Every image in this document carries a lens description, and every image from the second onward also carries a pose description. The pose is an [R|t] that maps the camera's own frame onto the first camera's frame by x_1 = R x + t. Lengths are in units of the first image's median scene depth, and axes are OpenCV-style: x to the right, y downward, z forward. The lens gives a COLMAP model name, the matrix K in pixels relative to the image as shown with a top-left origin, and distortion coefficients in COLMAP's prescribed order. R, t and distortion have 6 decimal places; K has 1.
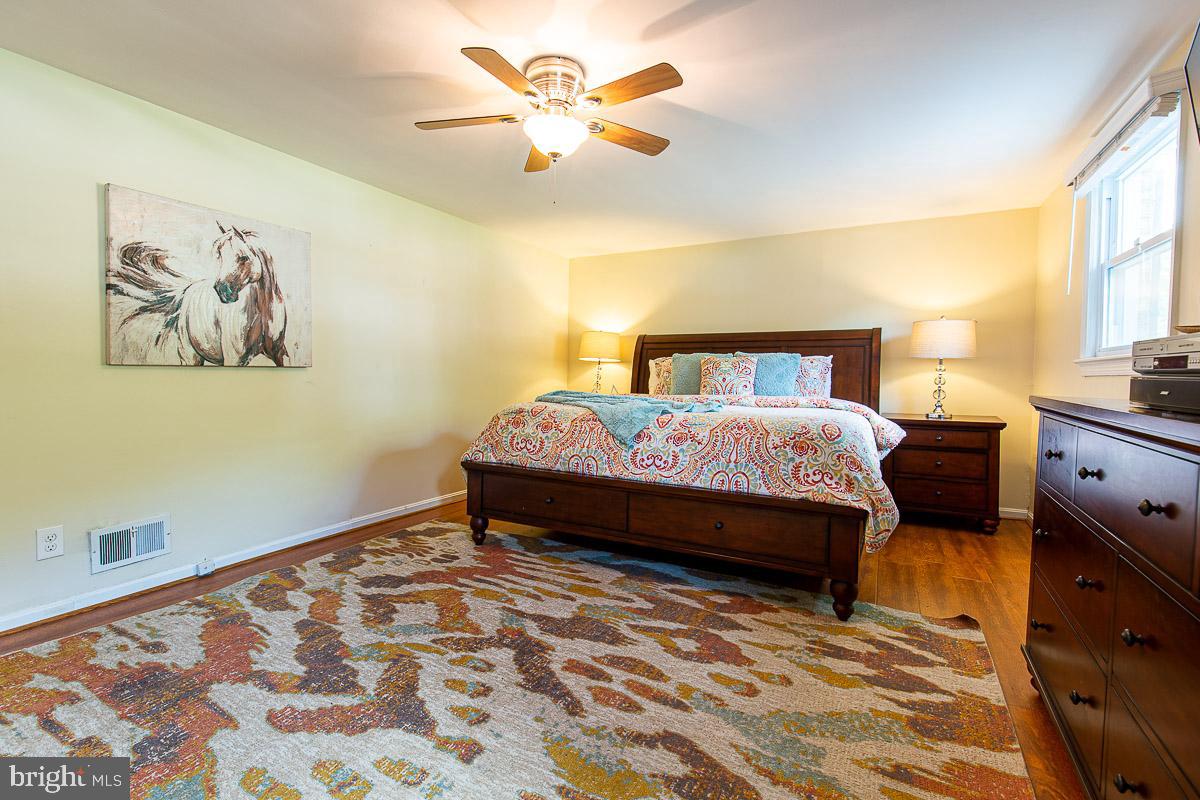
lens RADIAL K [[548.3, 0, 595.6], [0, 548.3, 379.6], [0, 0, 1]] dist [0.007095, -0.002836]
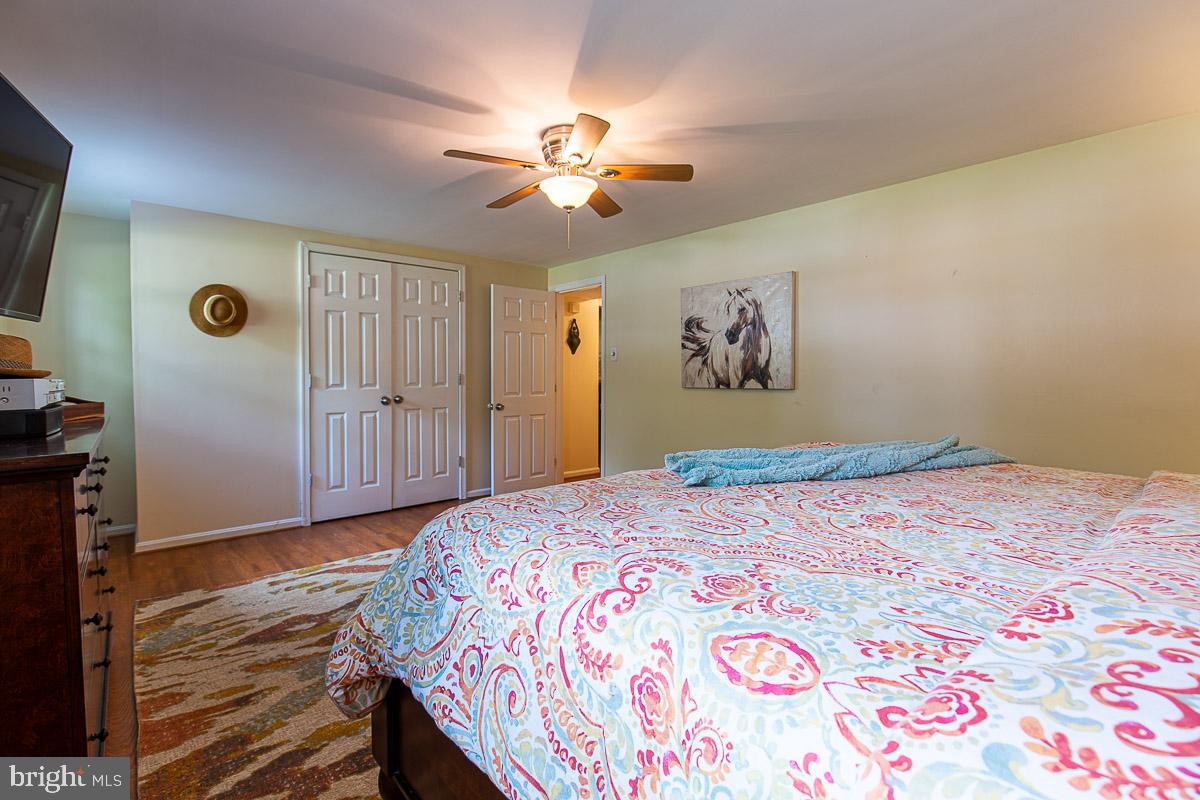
lens RADIAL K [[548.3, 0, 595.6], [0, 548.3, 379.6], [0, 0, 1]] dist [0.007095, -0.002836]
pose [[-0.350945, -0.004913, -0.936383, 0.824739], [-0.016141, 0.999869, 0.000803, -0.045039], [0.936257, 0.015396, -0.350979, 1.232541]]
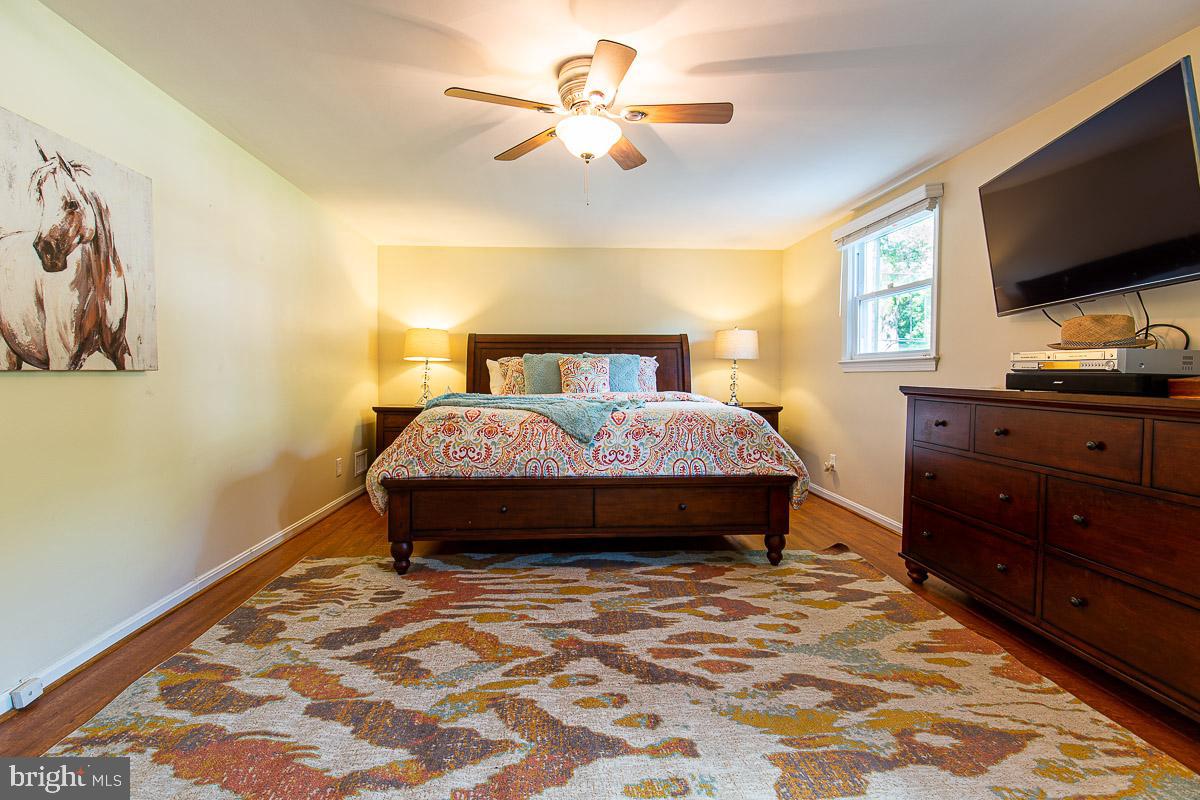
lens RADIAL K [[548.3, 0, 595.6], [0, 548.3, 379.6], [0, 0, 1]] dist [0.007095, -0.002836]
pose [[0.844200, -0.017804, 0.535732, -0.508514], [0.015986, 0.999840, 0.008038, -0.009493], [-0.535790, 0.001779, 0.844350, 0.127737]]
